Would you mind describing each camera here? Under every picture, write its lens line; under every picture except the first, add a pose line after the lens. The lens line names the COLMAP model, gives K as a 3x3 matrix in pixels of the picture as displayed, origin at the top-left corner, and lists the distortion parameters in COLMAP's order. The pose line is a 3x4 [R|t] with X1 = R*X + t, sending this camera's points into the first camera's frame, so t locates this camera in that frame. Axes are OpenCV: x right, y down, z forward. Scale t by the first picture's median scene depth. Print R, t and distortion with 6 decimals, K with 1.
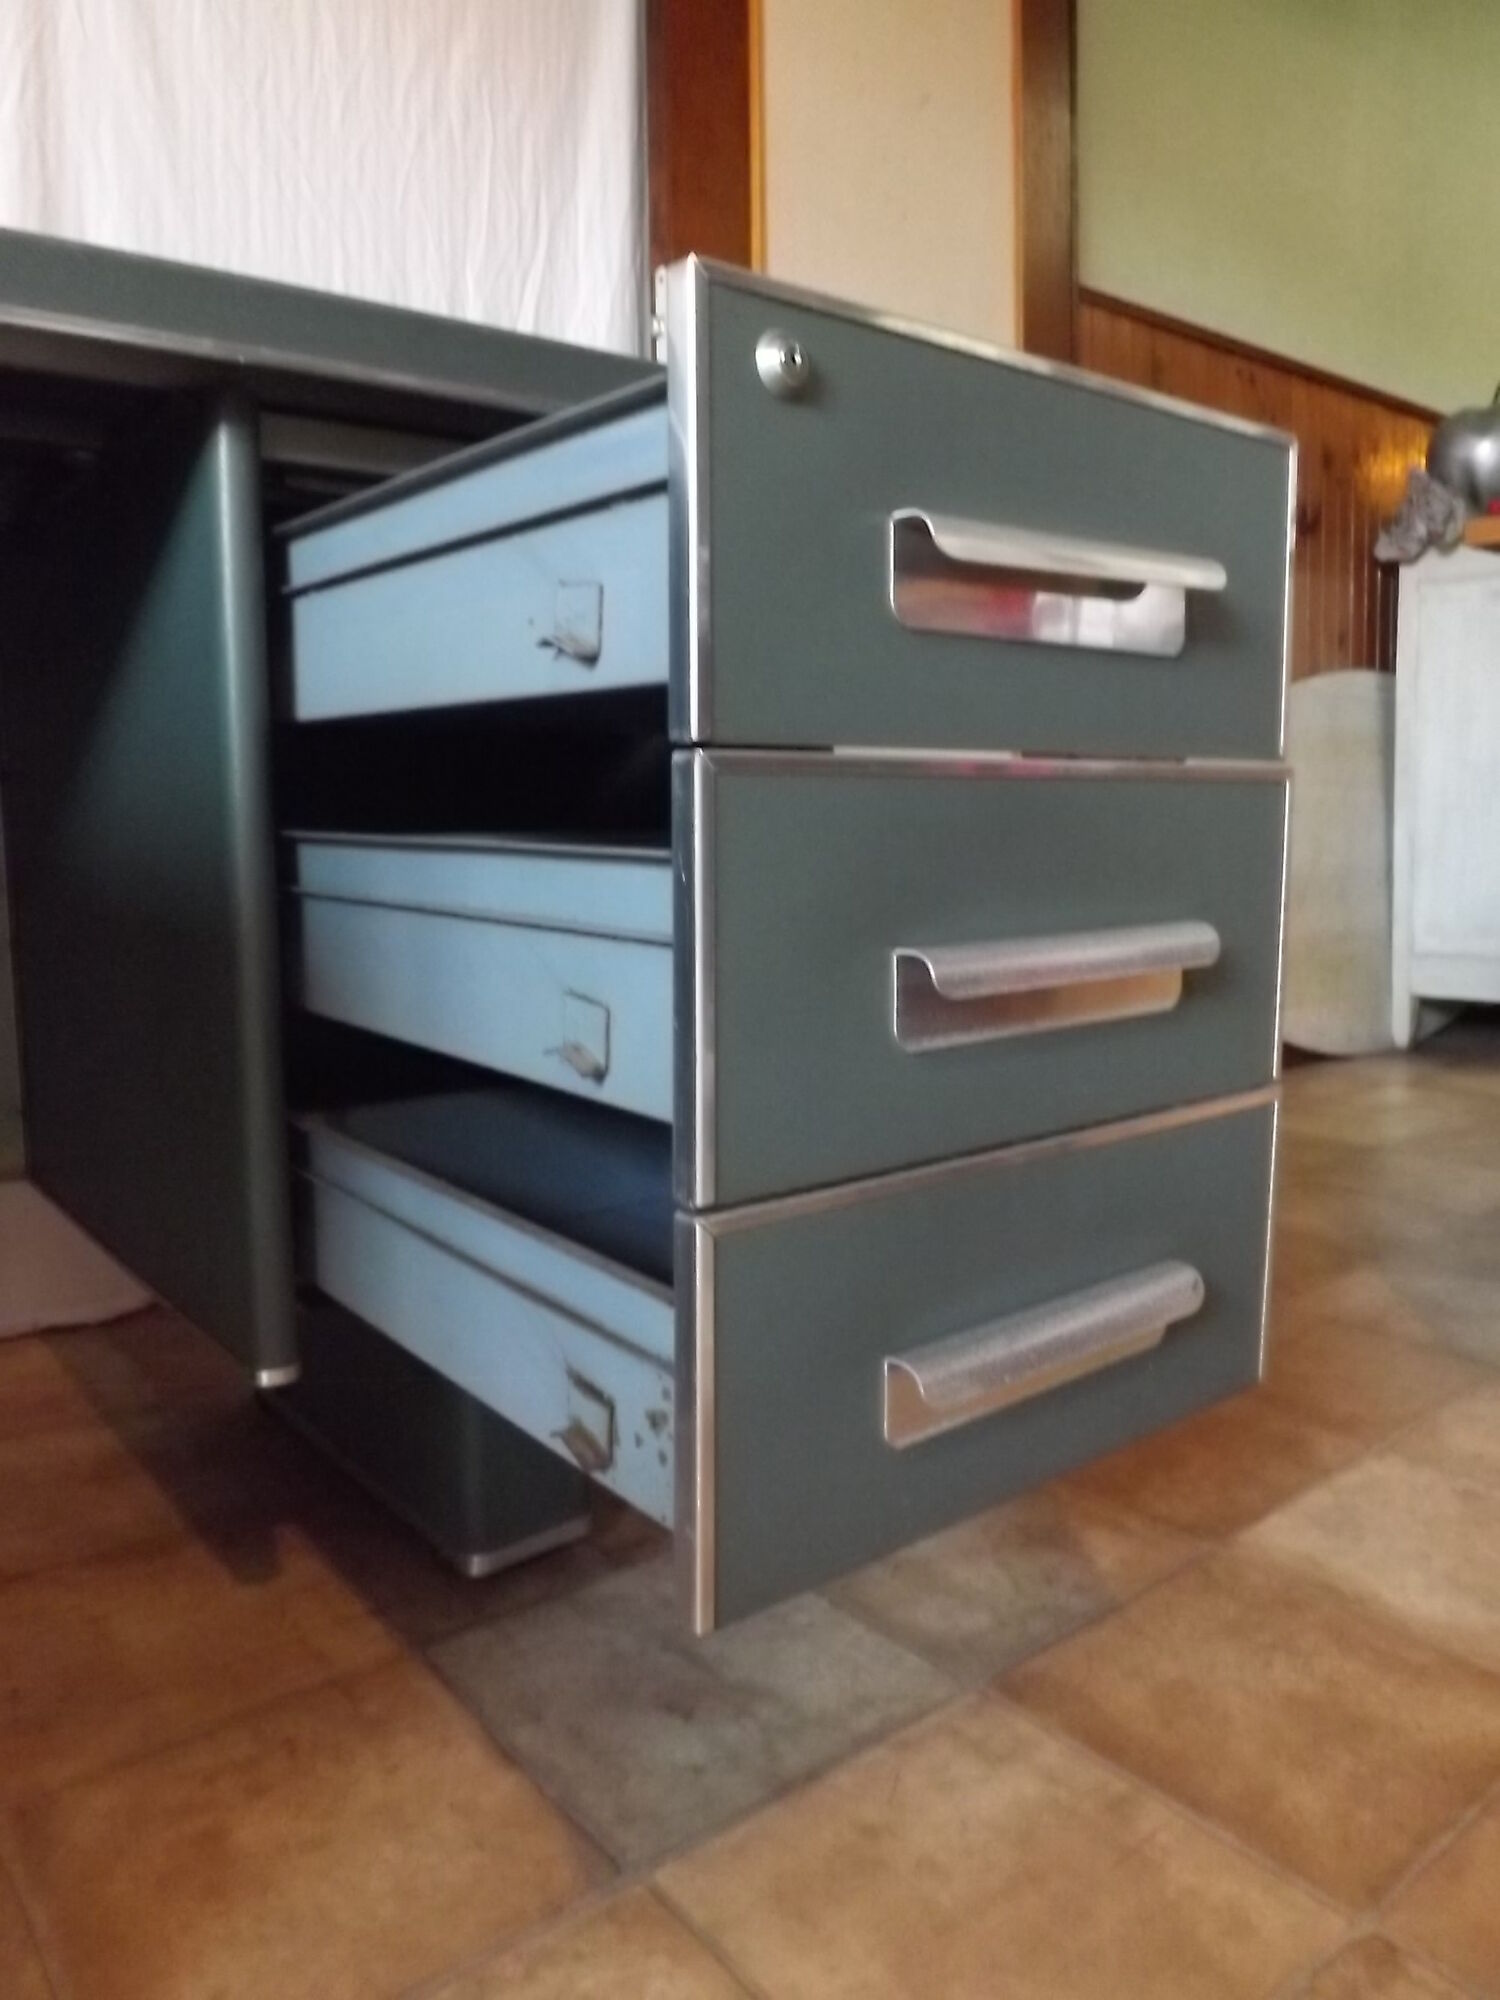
lens RADIAL K [[1432.7, 0, 727.8], [0, 1432.7, 962.0], [0, 0, 1]] dist [-0.088604, 0.023438]
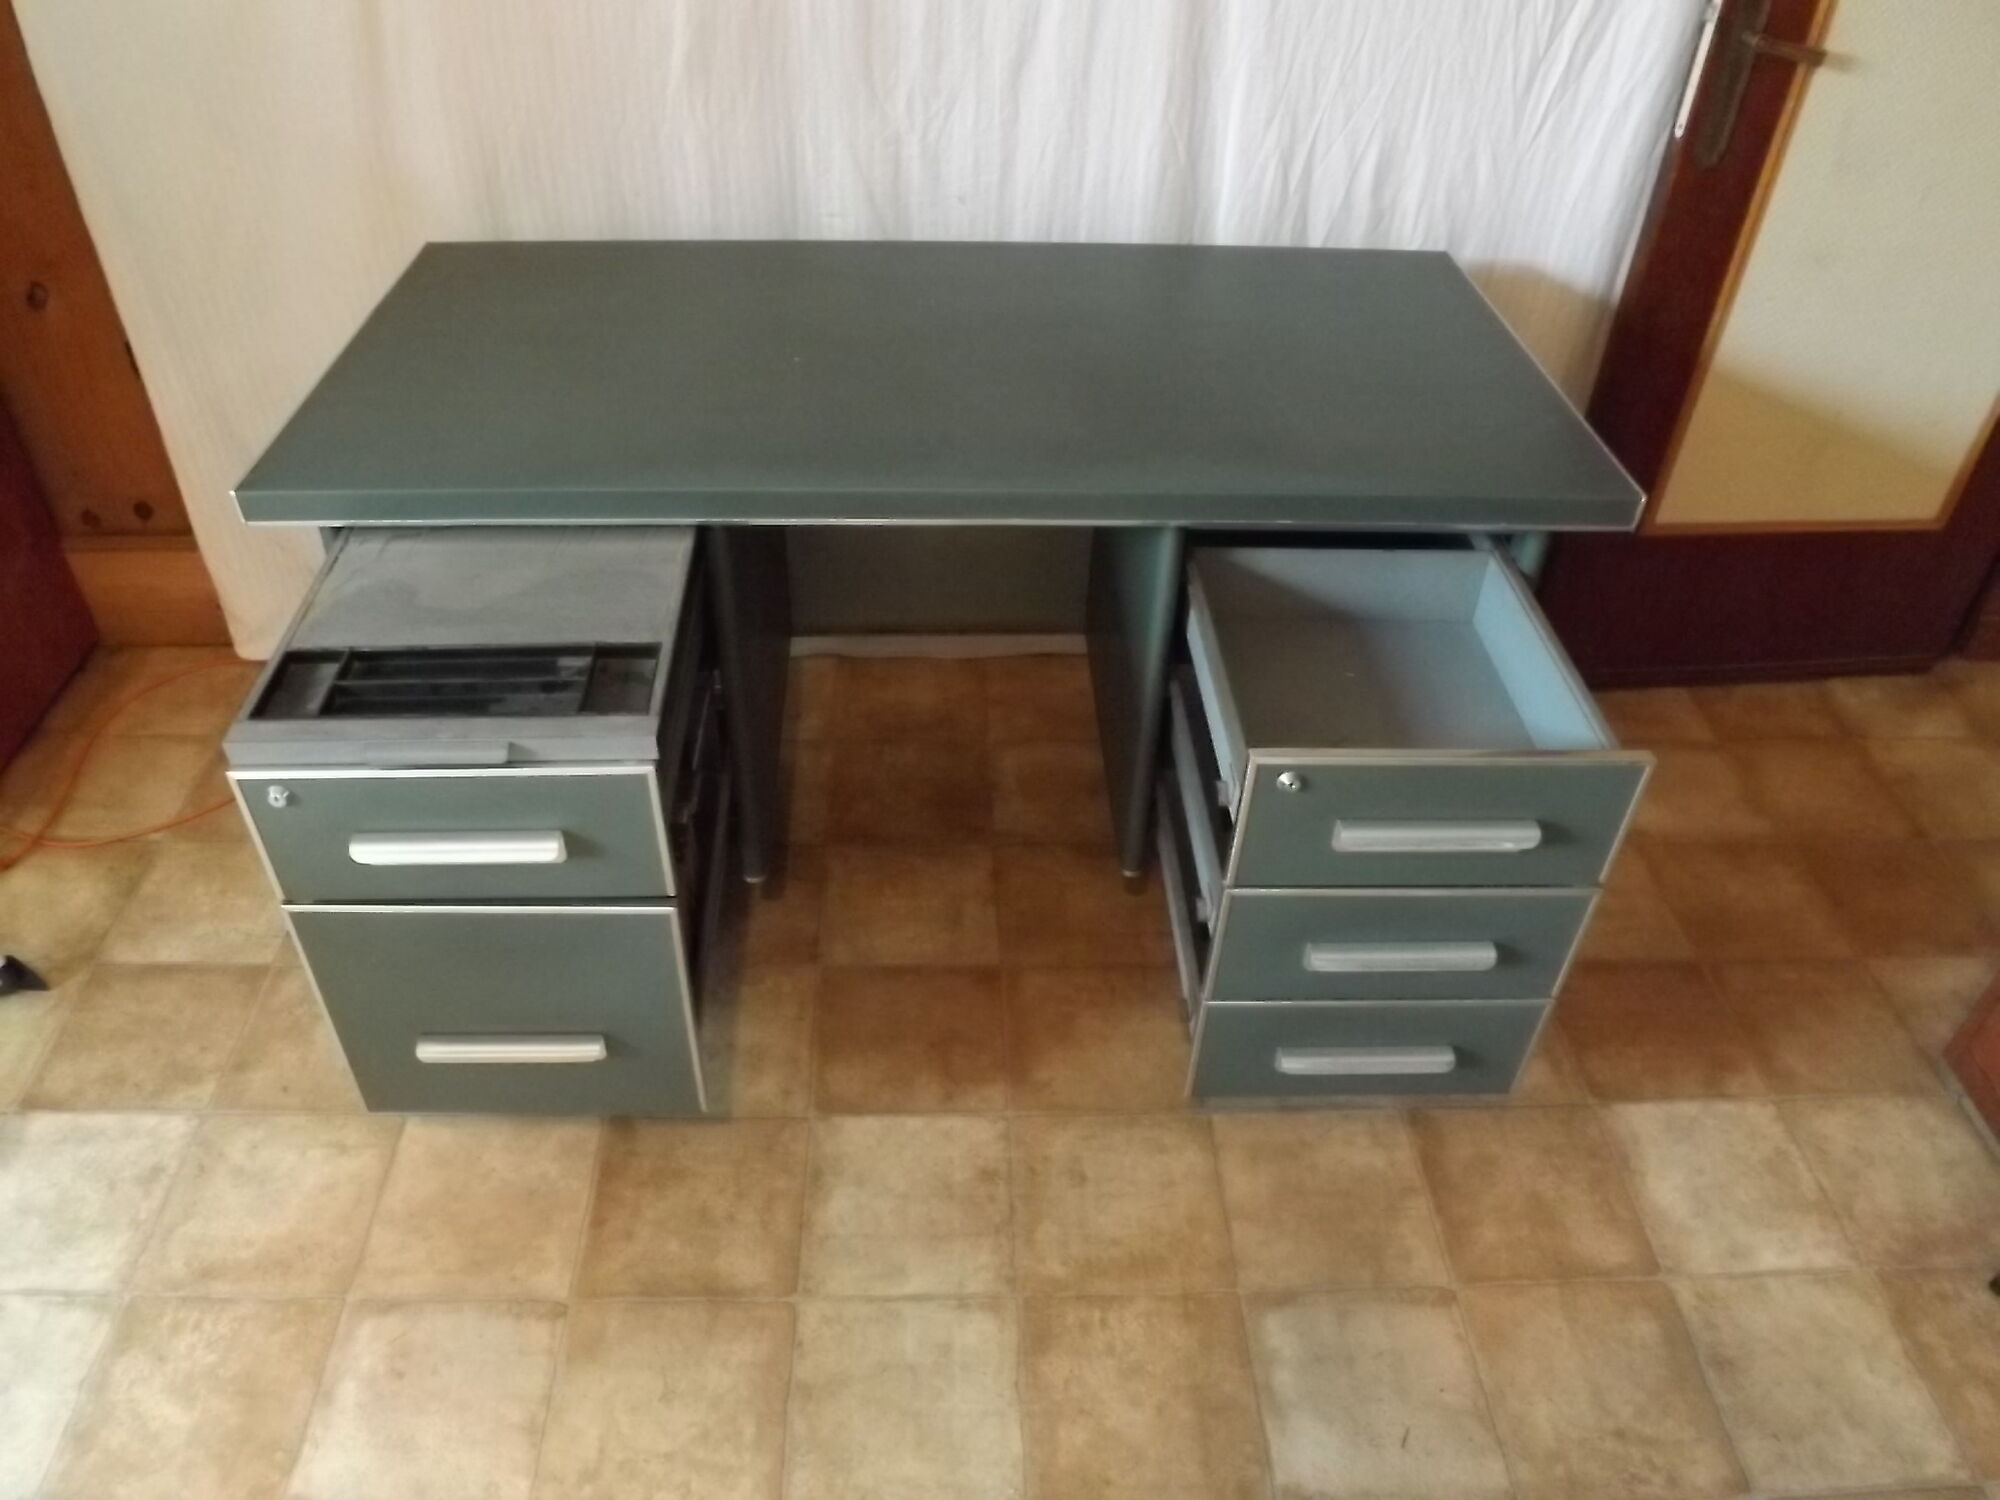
lens RADIAL K [[1432.7, 0, 965.3], [0, 1432.7, 751.7], [0, 0, 1]] dist [-0.088604, 0.023438]
pose [[0.797811, 0.398494, -0.452438, 0.397260], [-0.091092, 0.821483, 0.562910, -1.043495], [0.595986, -0.407883, 0.691688, -0.632891]]
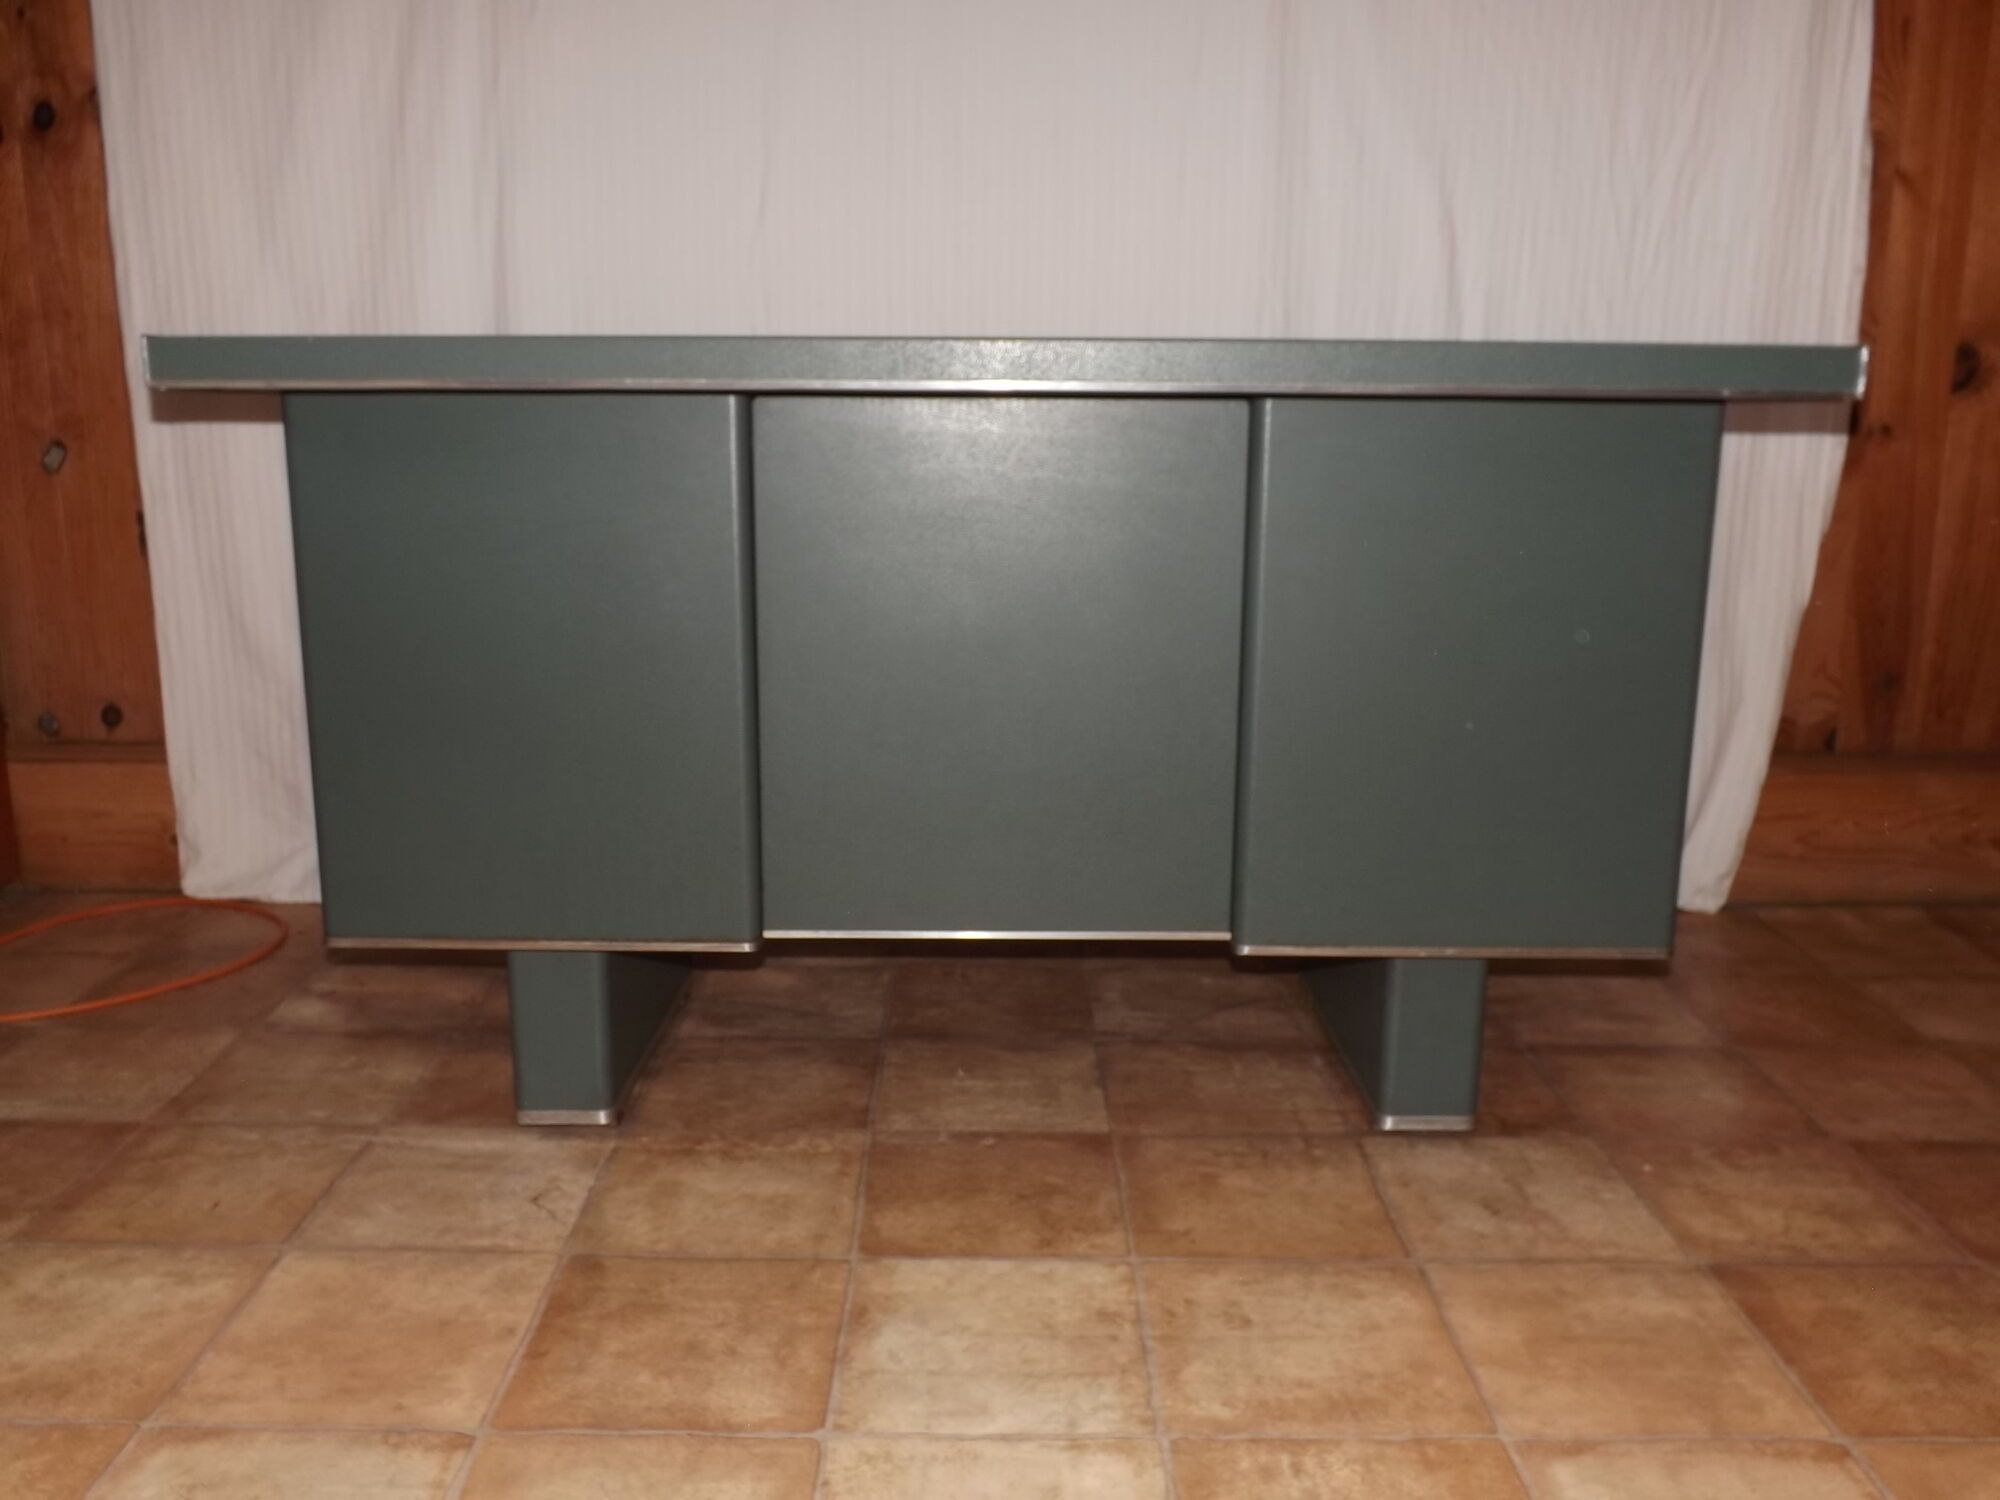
lens RADIAL K [[1622.1, 0, 965.1], [0, 1622.1, 735.1], [0, 0, 1]] dist [-0.019505, -0.006865]
pose [[0.775581, 0.139225, -0.615703, 0.536325], [-0.081573, 0.989301, 0.120949, -0.166592], [0.625955, -0.043581, 0.778640, -0.756437]]
